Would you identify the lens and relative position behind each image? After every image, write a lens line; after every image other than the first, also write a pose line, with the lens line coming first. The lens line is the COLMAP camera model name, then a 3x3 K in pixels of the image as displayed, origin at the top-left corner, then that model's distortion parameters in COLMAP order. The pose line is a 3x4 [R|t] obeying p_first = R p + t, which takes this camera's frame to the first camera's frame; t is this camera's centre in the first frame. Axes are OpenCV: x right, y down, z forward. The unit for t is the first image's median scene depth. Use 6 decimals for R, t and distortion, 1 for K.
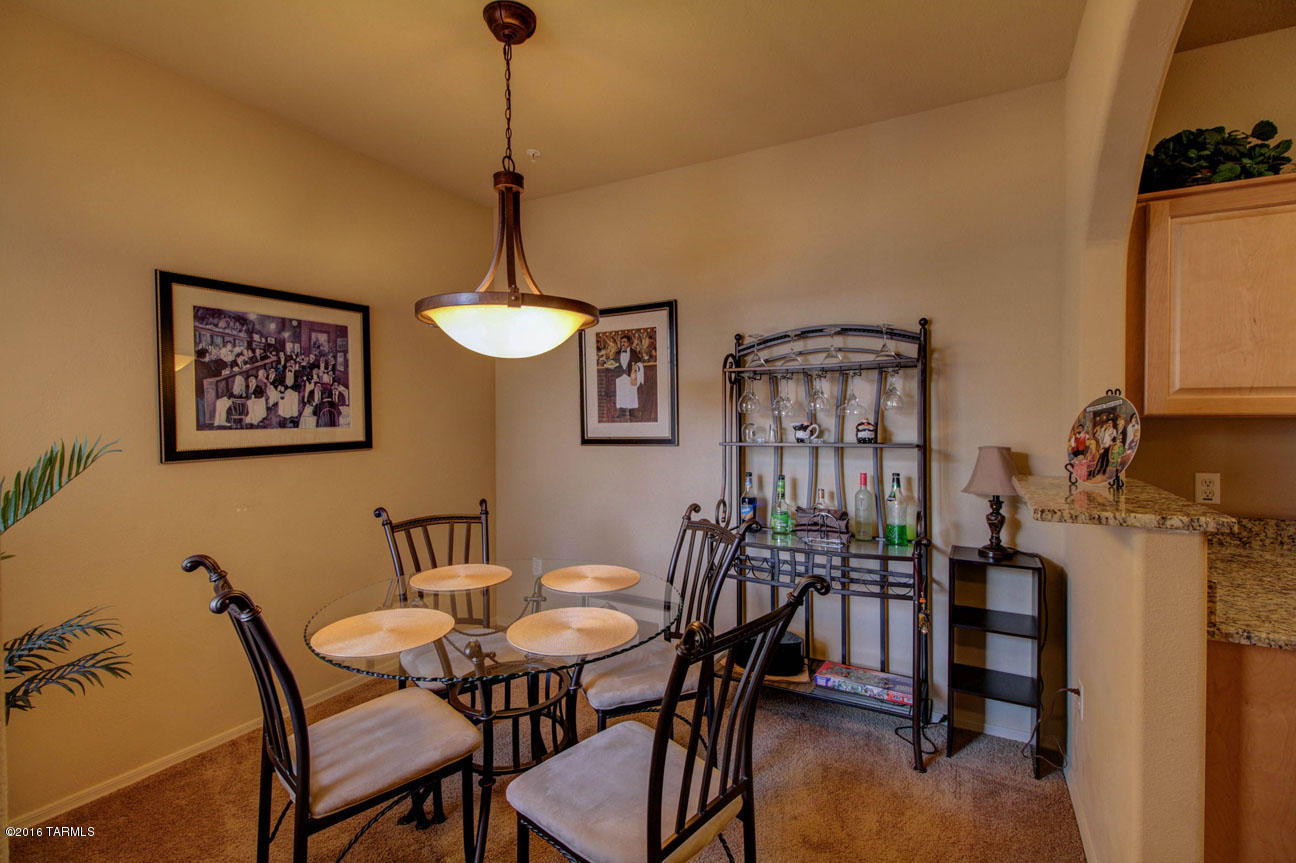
lens RADIAL K [[584.5, 0, 645.4], [0, 584.5, 420.3], [0, 0, 1]] dist [0.002867, -0.002033]
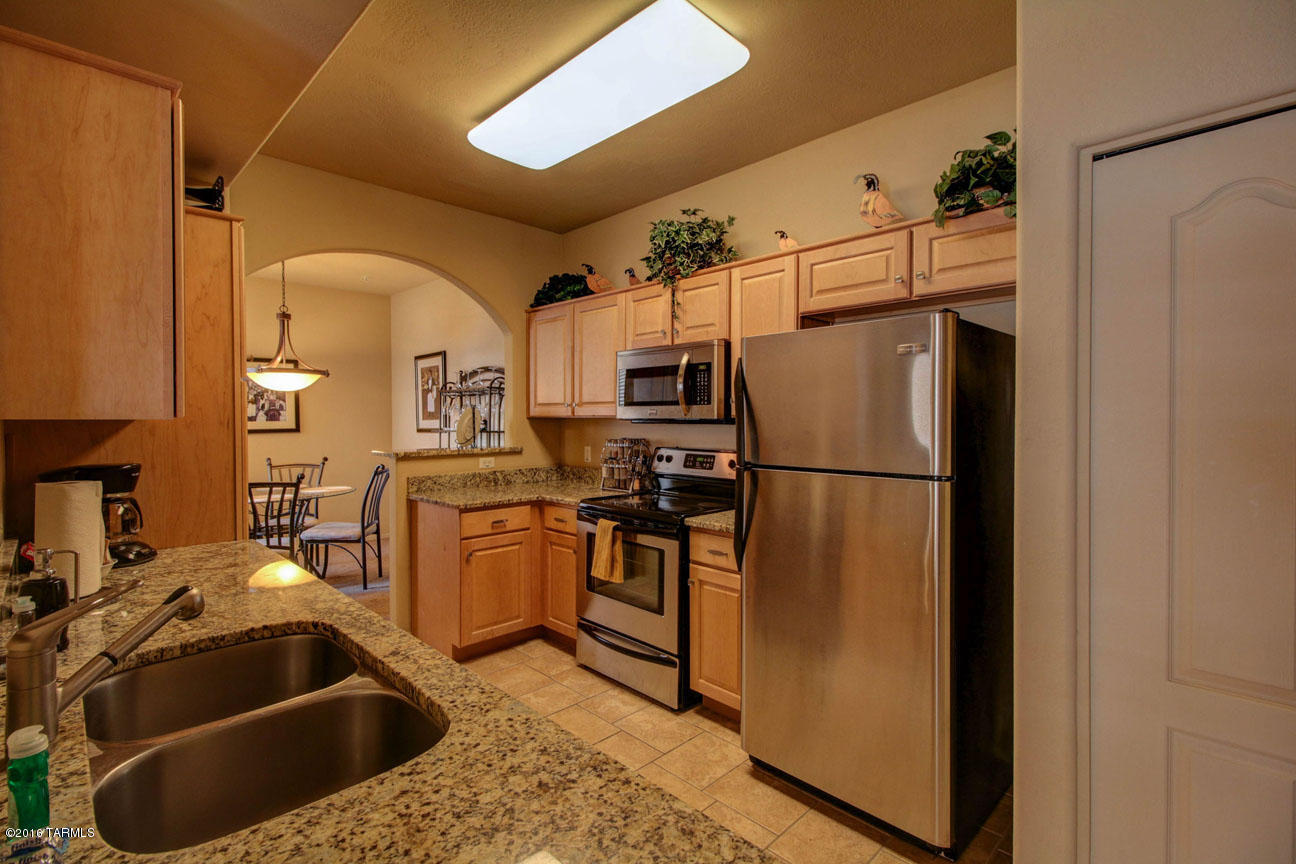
lens RADIAL K [[584.5, 0, 648.2], [0, 584.5, 427.1], [0, 0, 1]] dist [0.002867, -0.002033]
pose [[0.965489, 0.002639, -0.260431, 1.240937], [-0.000693, 0.999971, 0.007565, 0.015724], [0.260444, -0.007123, 0.965463, -0.627439]]
